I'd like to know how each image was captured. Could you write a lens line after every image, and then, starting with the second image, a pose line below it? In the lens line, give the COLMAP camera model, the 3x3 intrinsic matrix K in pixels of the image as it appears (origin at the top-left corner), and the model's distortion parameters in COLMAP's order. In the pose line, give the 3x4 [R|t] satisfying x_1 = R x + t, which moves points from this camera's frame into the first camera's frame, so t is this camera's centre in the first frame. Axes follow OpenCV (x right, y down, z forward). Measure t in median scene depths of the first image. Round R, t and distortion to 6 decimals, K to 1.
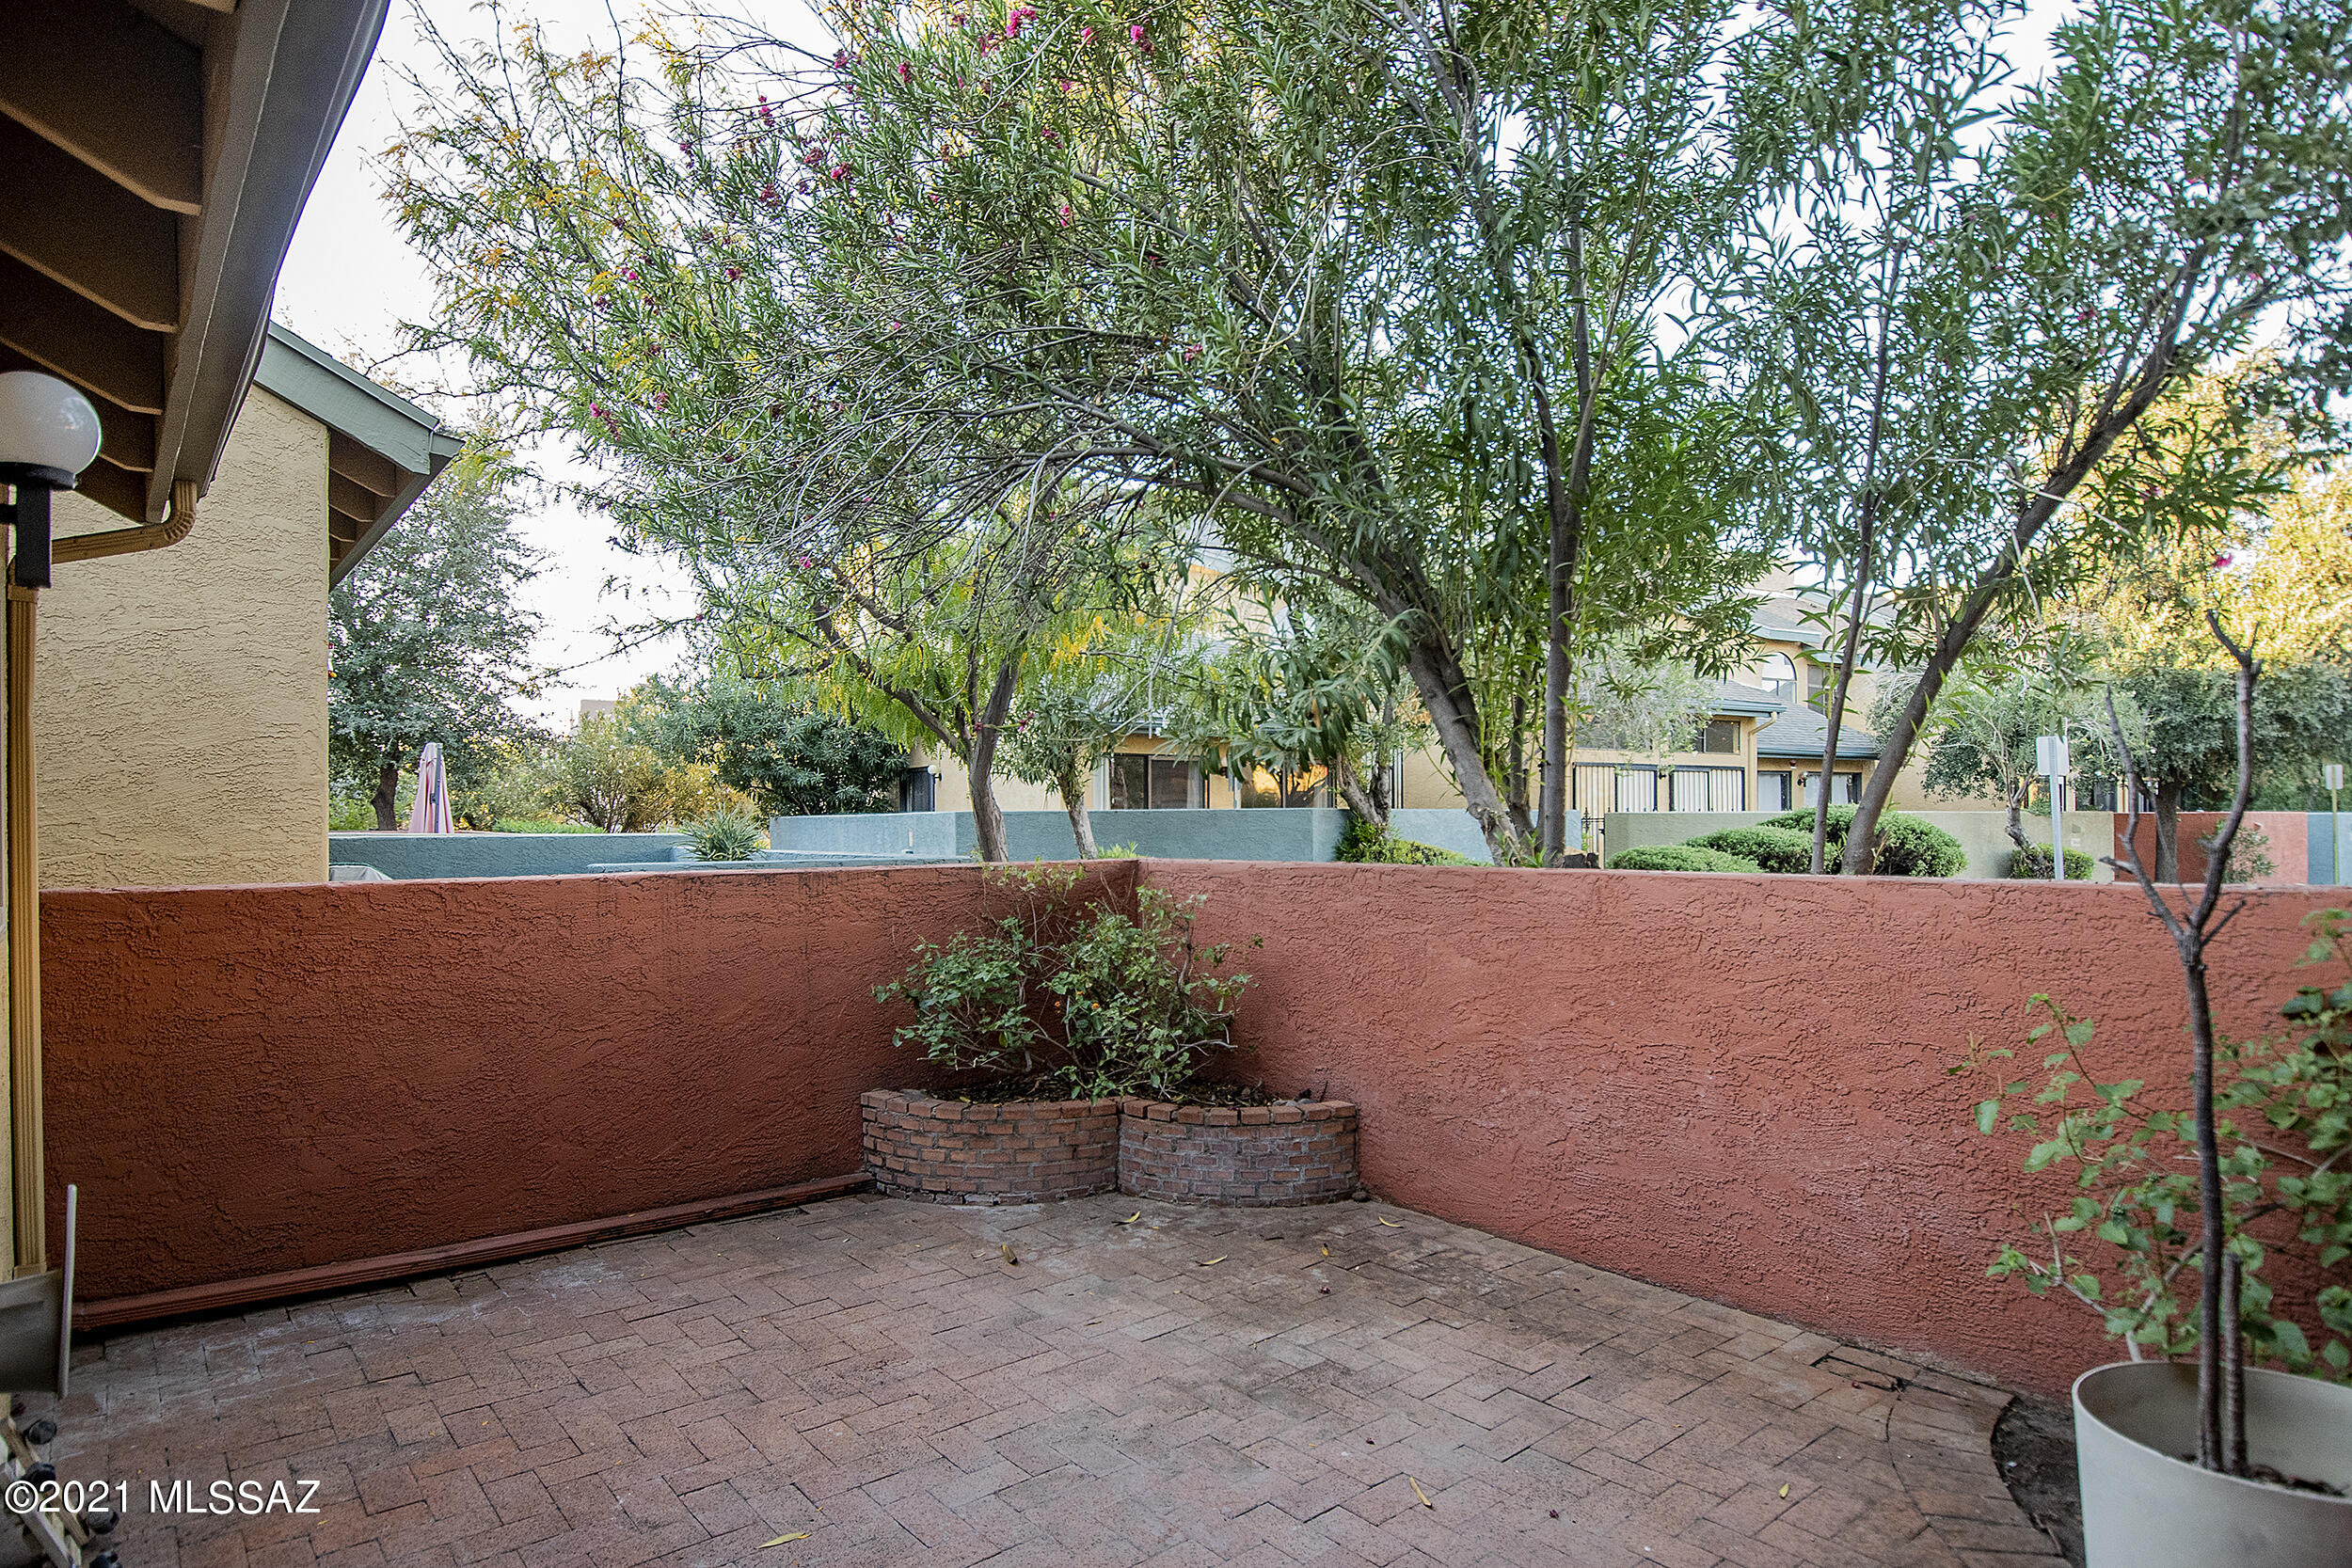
lens RADIAL K [[1315.5, 0, 1192.8], [0, 1315.5, 823.1], [0, 0, 1]] dist [0.026301, -0.031622]
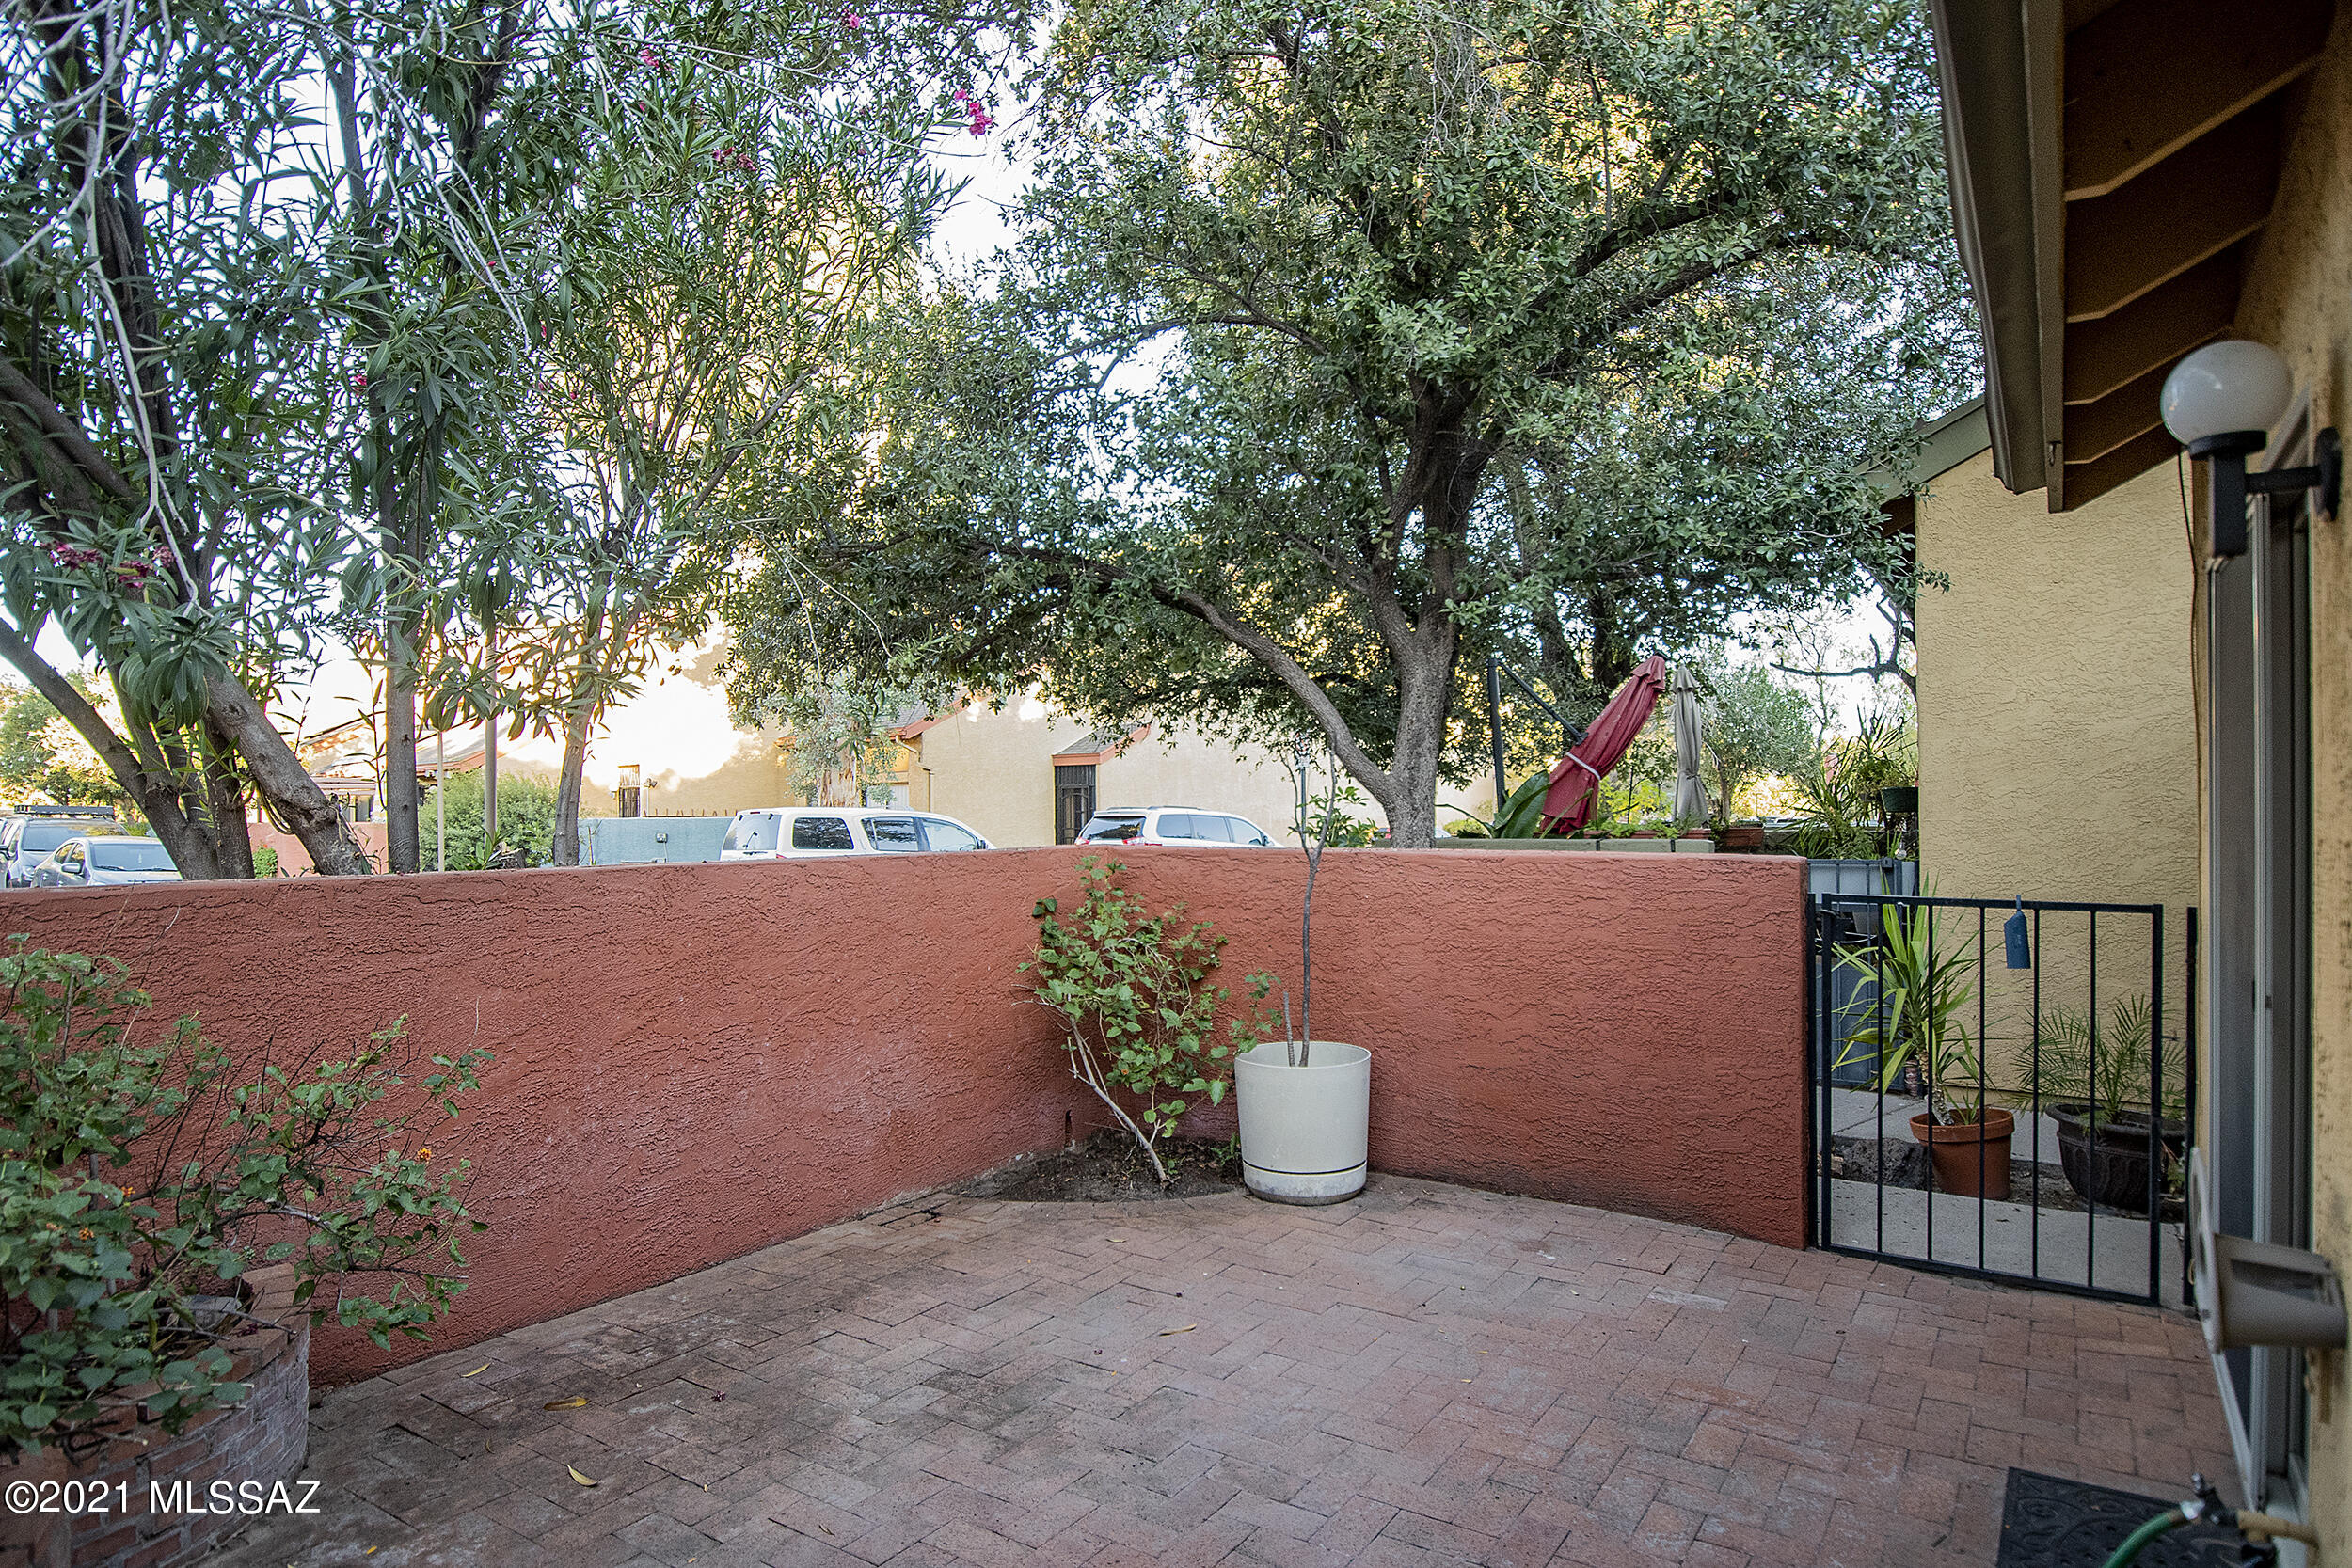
lens RADIAL K [[1315.5, 0, 1192.8], [0, 1315.5, 823.1], [0, 0, 1]] dist [0.026301, -0.031622]
pose [[-0.291503, 0.002224, 0.956567, -0.790709], [0.007415, 0.999973, -0.000066, 0.011003], [-0.956541, 0.007074, -0.291512, 1.012532]]
